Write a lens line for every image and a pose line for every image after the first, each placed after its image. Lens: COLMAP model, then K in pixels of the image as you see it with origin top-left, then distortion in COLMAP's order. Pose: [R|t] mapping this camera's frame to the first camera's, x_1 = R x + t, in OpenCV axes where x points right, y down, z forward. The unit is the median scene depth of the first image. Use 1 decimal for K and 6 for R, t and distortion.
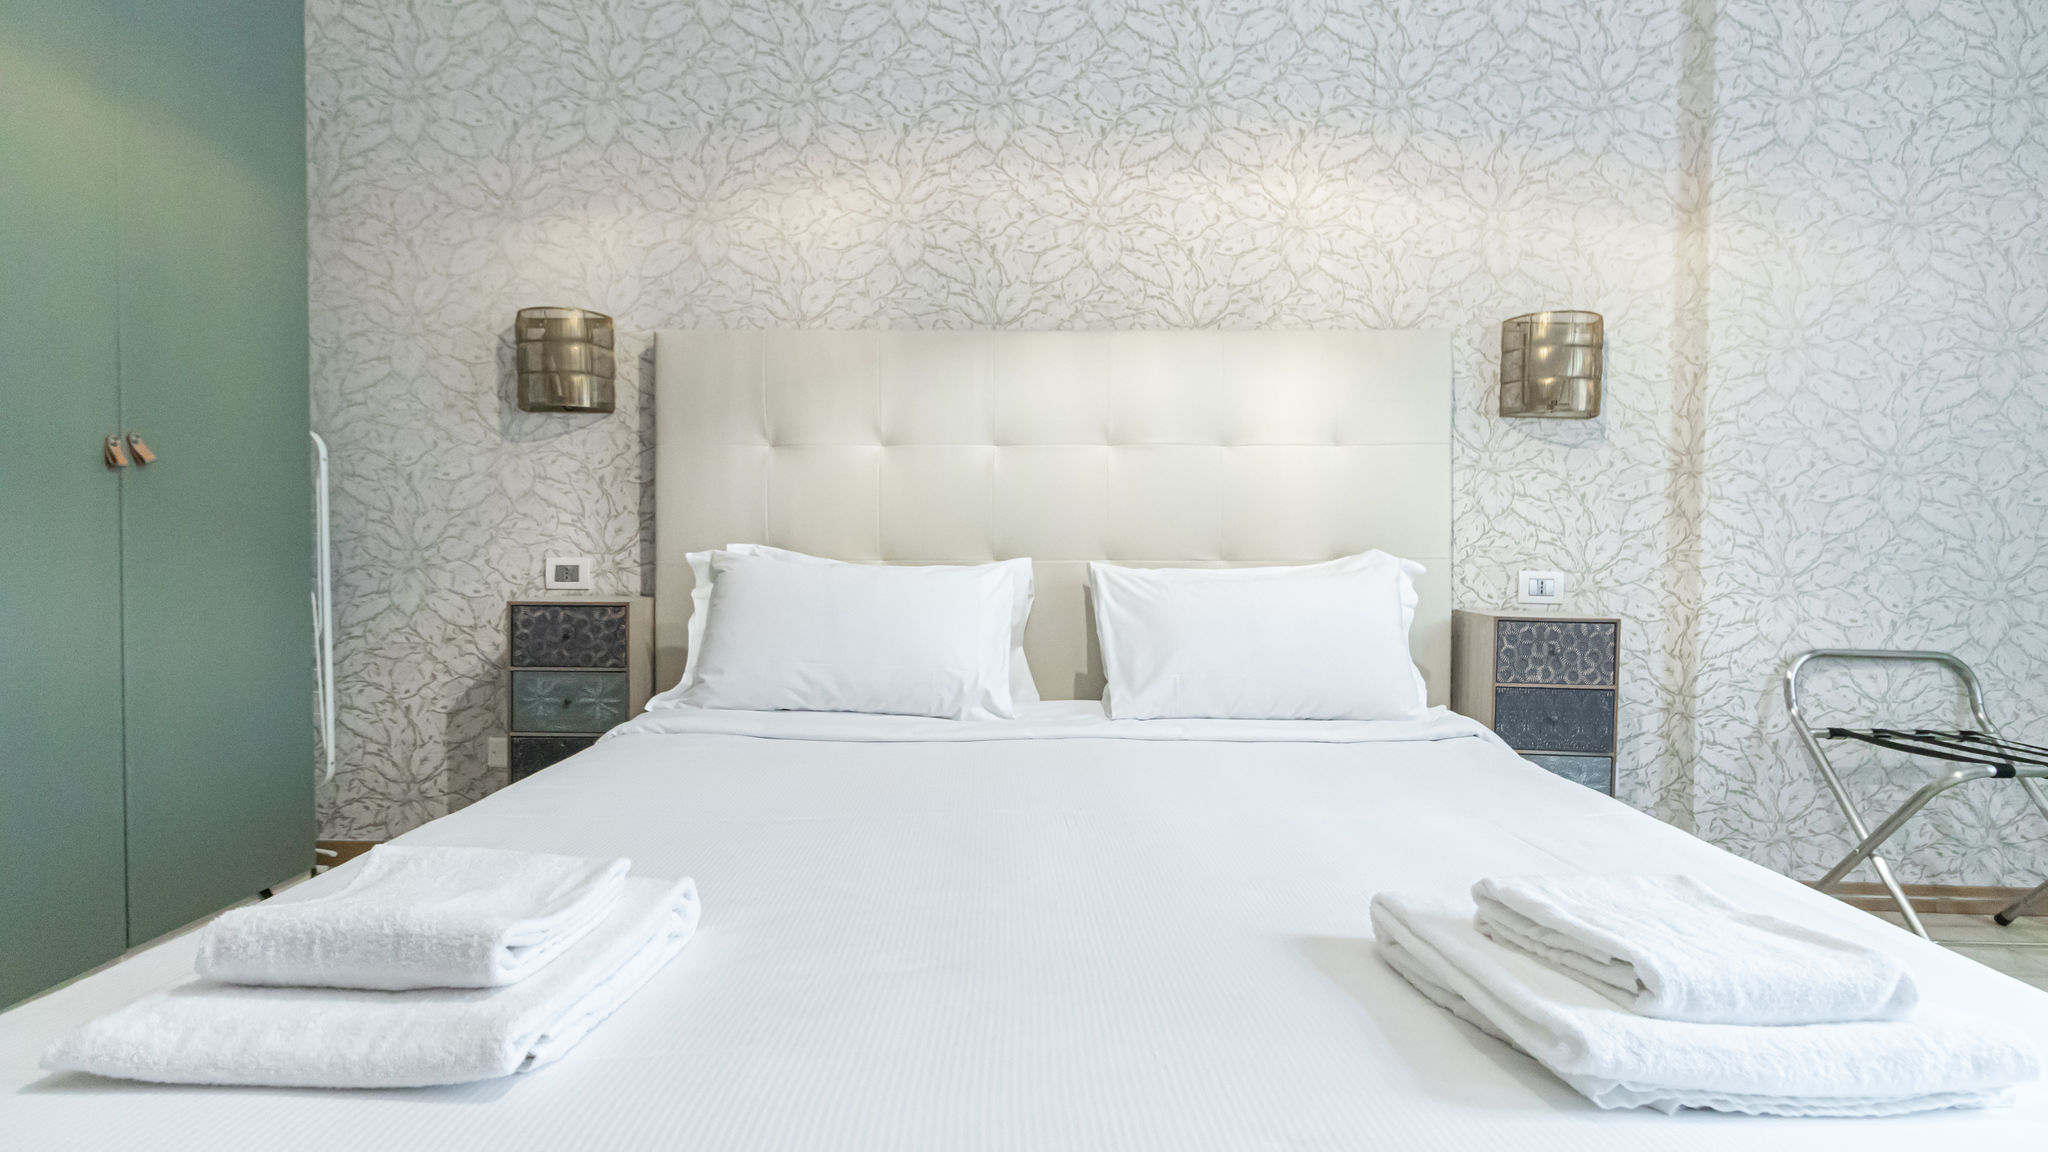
lens RADIAL K [[1006.2, 0, 1021.6], [0, 1006.2, 558.8], [0, 0, 1]] dist [-0.003924, 0.000972]
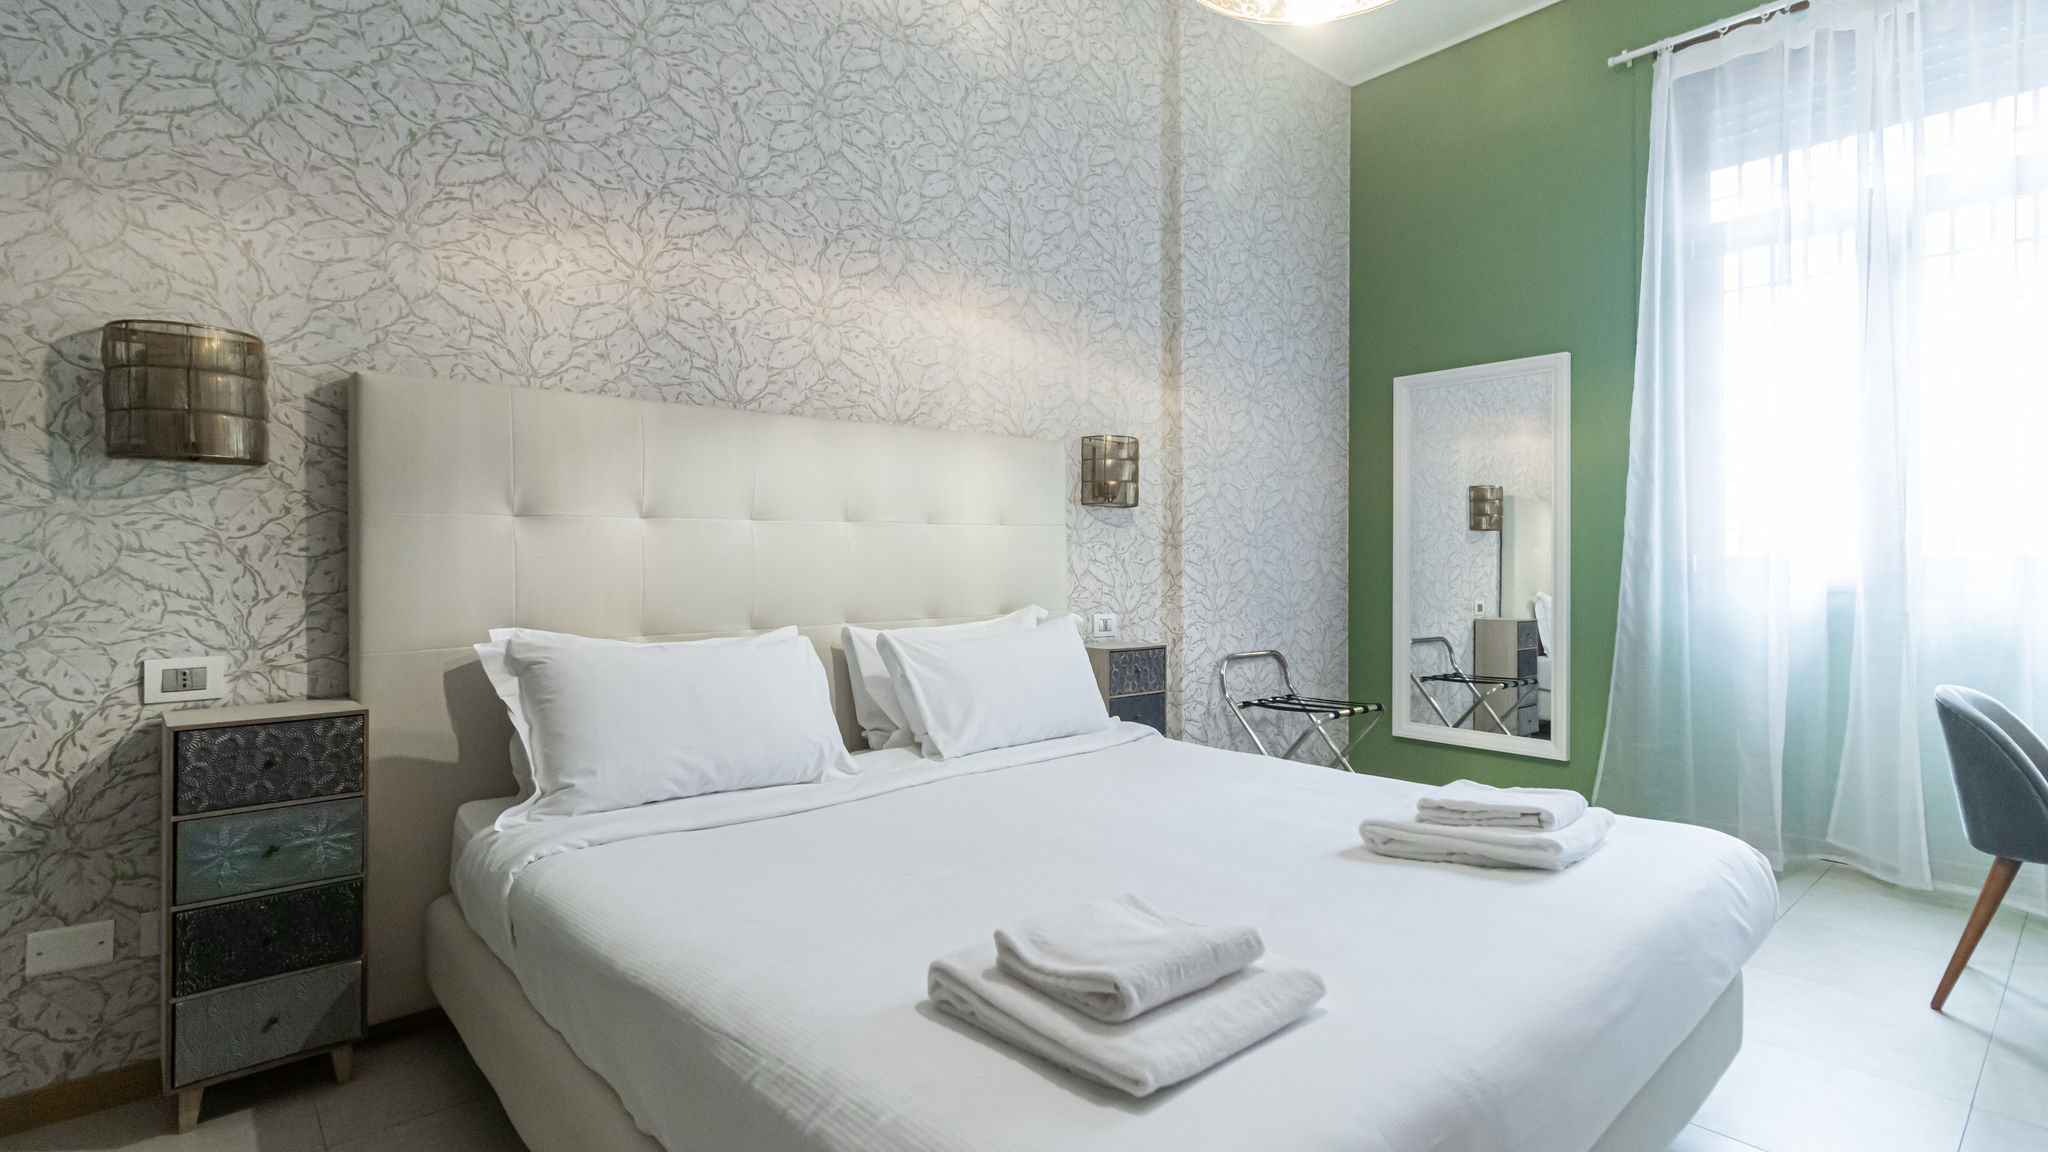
lens RADIAL K [[948.0, 0, 1013.2], [0, 948.0, 563.1], [0, 0, 1]] dist [-0.004616, 0.003554]
pose [[0.747888, -0.012179, 0.663713, -0.471775], [0.031620, 0.999350, -0.017293, -0.040800], [-0.663071, 0.033920, 0.747787, 0.079878]]
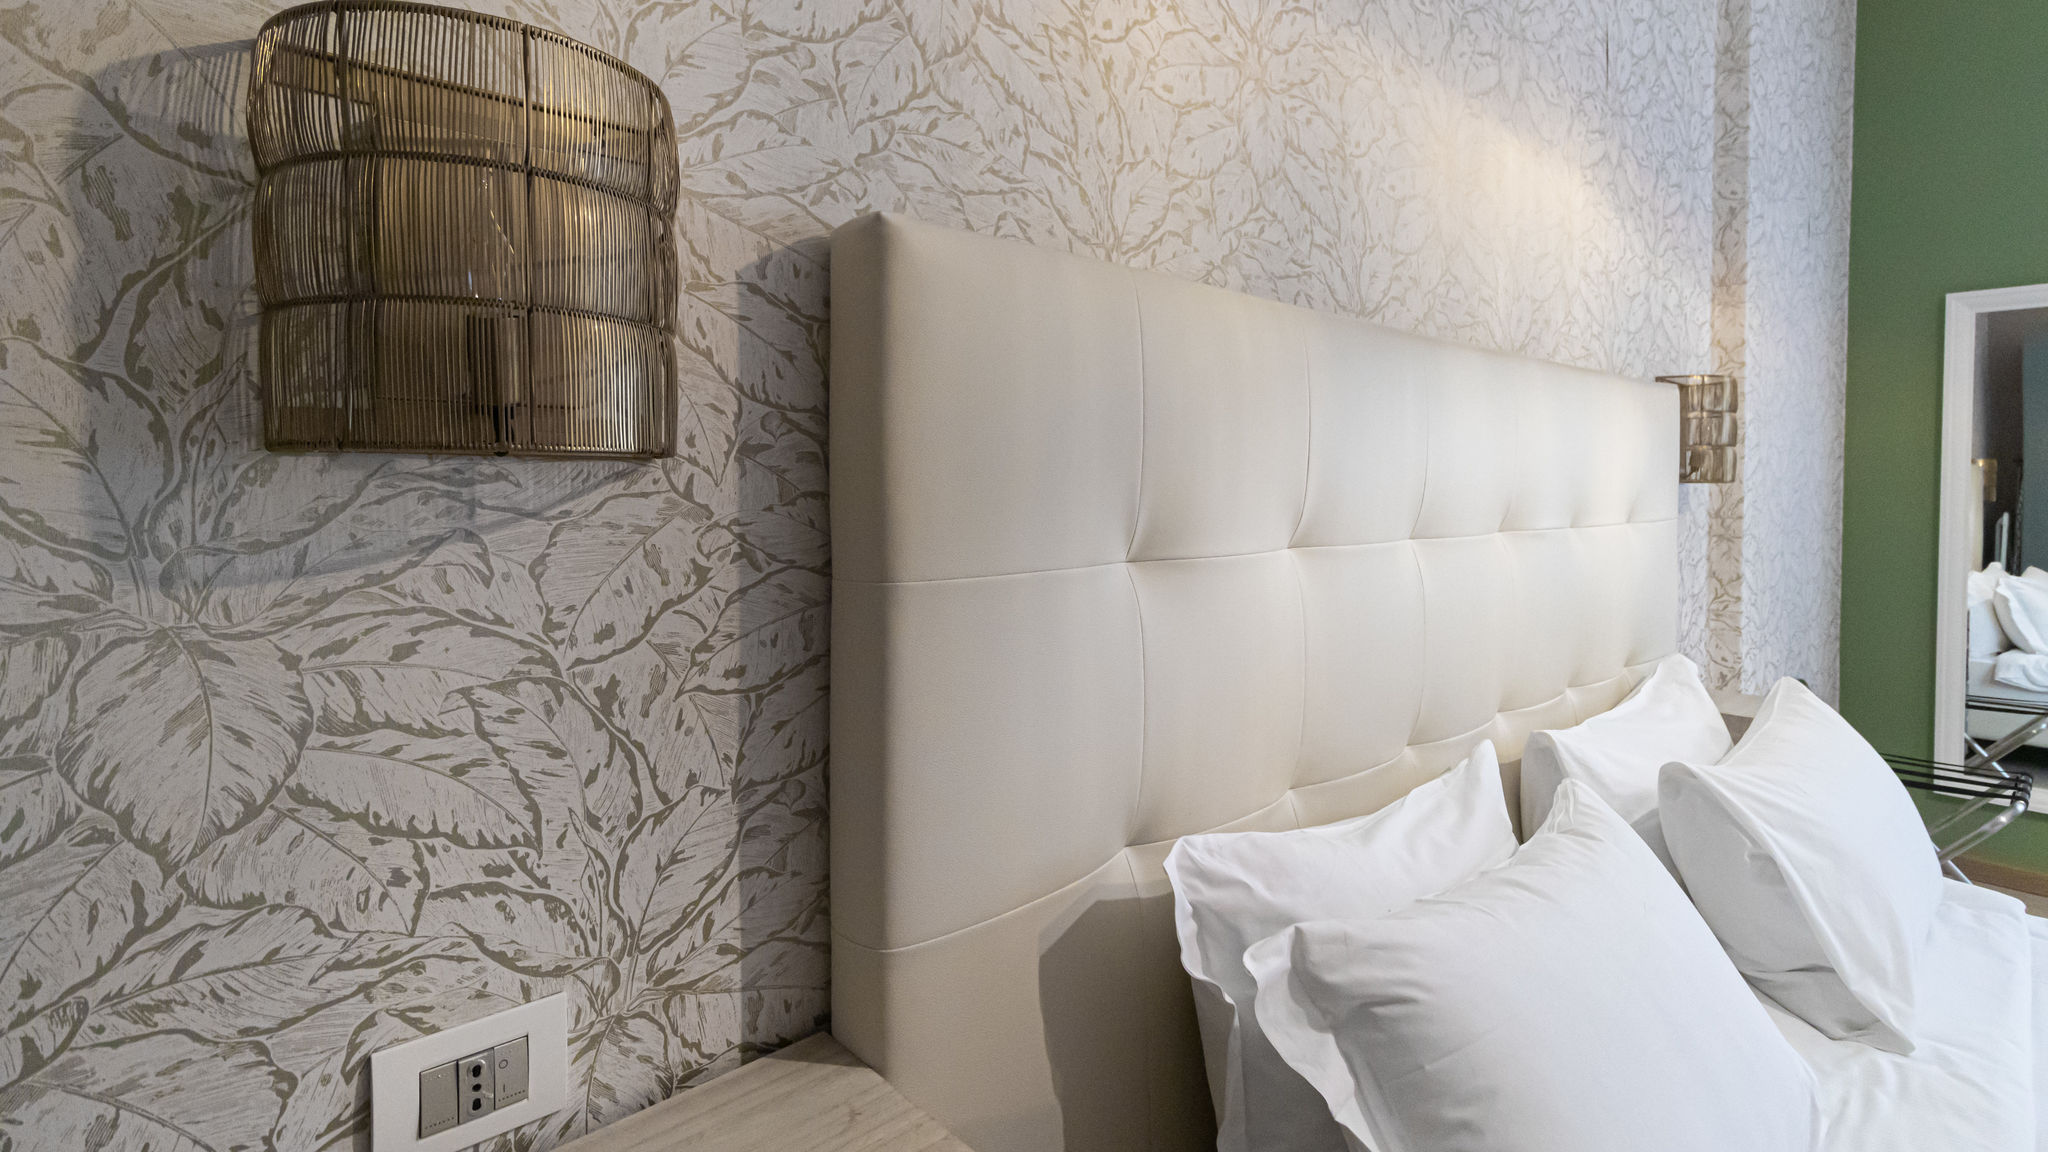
lens RADIAL K [[948.0, 0, 1024.1], [0, 948.0, 504.3], [0, 0, 1]] dist [-0.004616, 0.003554]
pose [[0.740999, -0.017550, 0.671277, -0.523870], [0.029412, 0.999547, -0.006334, -0.131461], [-0.670861, 0.024438, 0.741180, 0.748318]]
